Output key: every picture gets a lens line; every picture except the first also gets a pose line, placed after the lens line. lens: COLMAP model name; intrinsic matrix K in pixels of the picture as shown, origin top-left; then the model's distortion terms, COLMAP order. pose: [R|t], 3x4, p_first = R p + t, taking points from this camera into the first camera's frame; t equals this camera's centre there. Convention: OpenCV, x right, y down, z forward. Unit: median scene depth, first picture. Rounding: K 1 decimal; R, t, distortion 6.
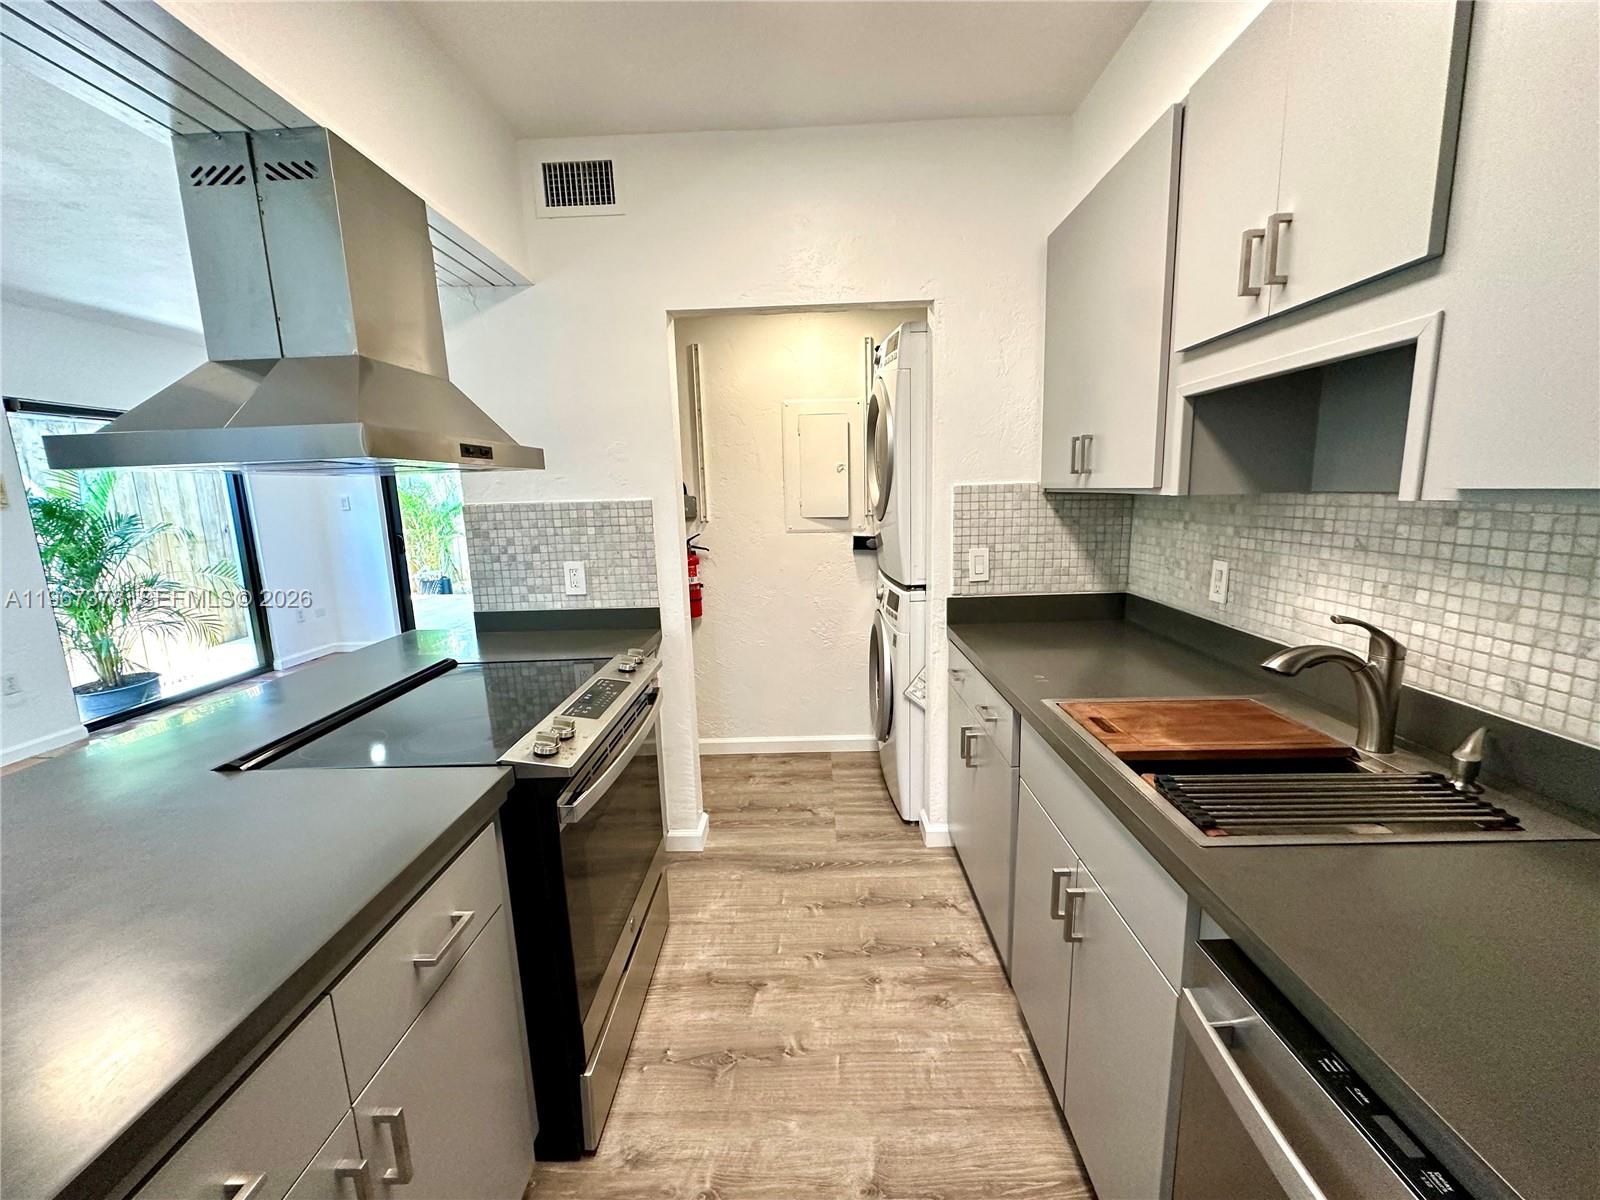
lens RADIAL K [[638.1, 0, 800.0], [0, 638.1, 602.2], [0, 0, 1]] dist [-0.006063, 0.000678]
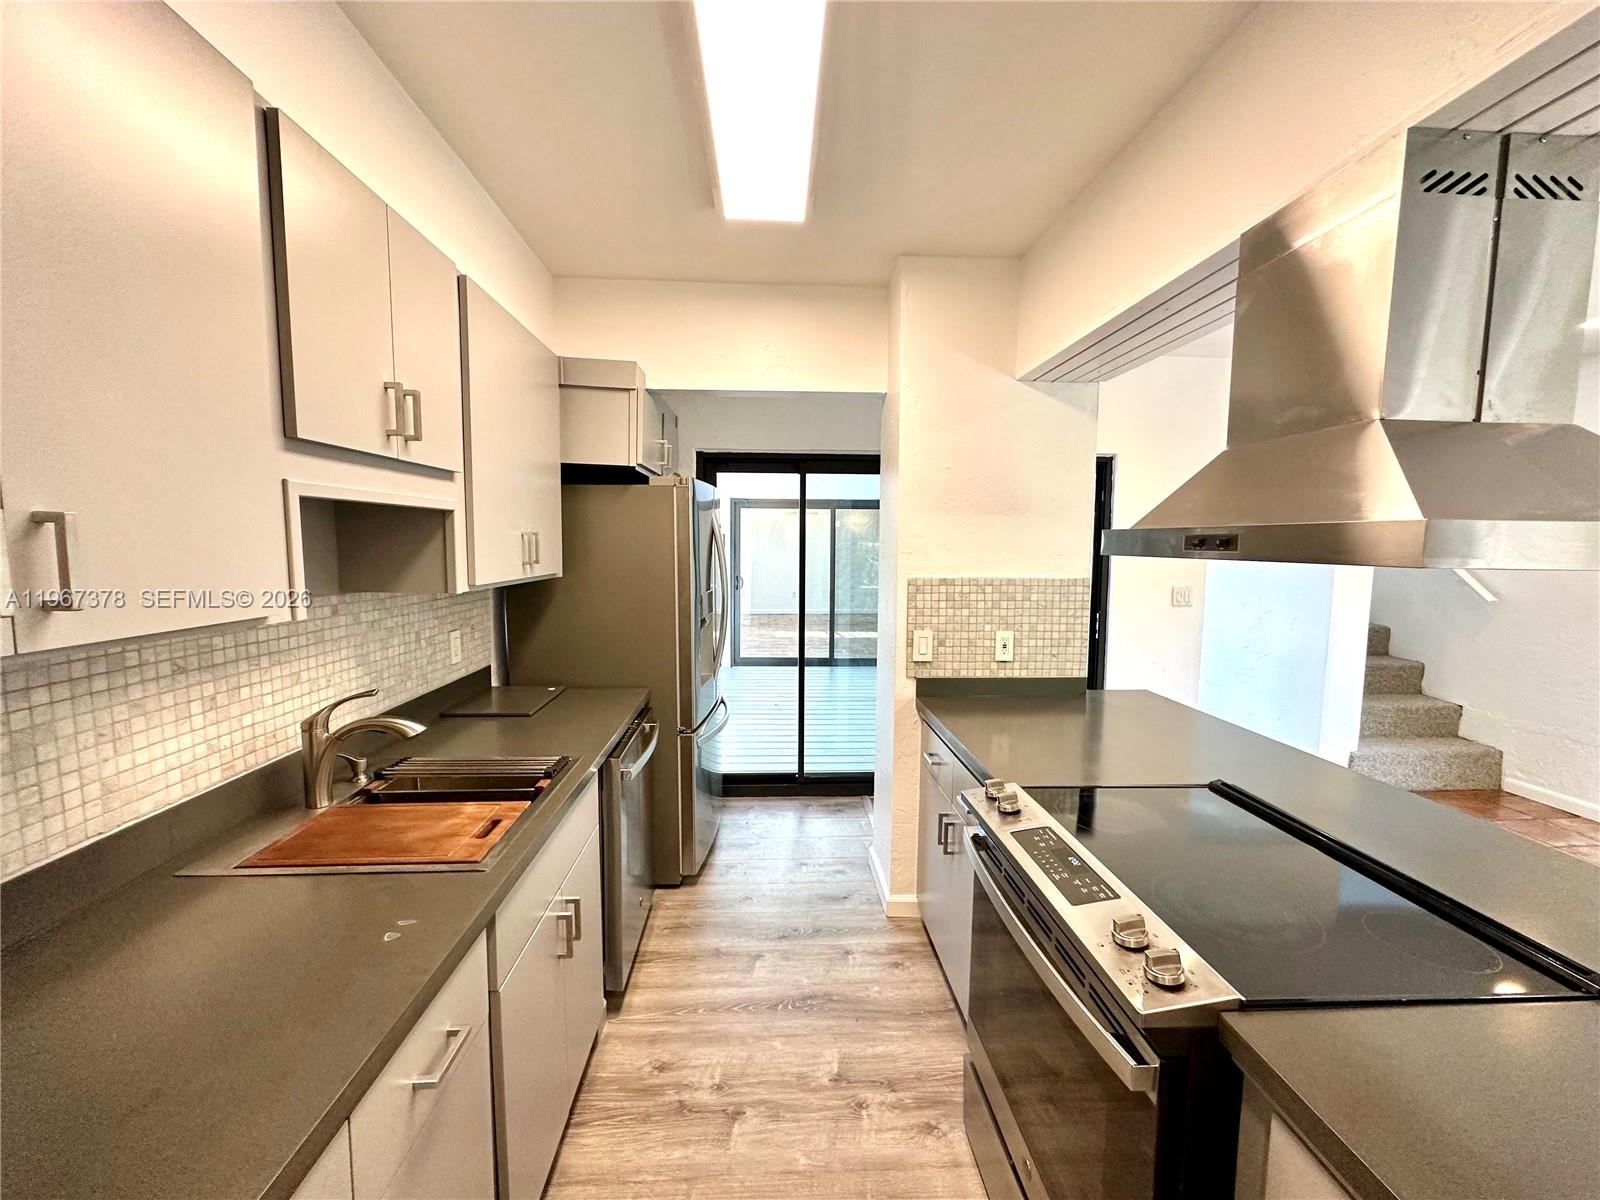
lens RADIAL K [[638.1, 0, 794.9], [0, 638.1, 597.3], [0, 0, 1]] dist [-0.006063, 0.000678]
pose [[-0.997994, 0.026020, -0.057706, 0.043114], [0.010040, 0.965138, 0.261549, -0.435213], [0.062500, 0.260445, -0.963464, 1.981434]]
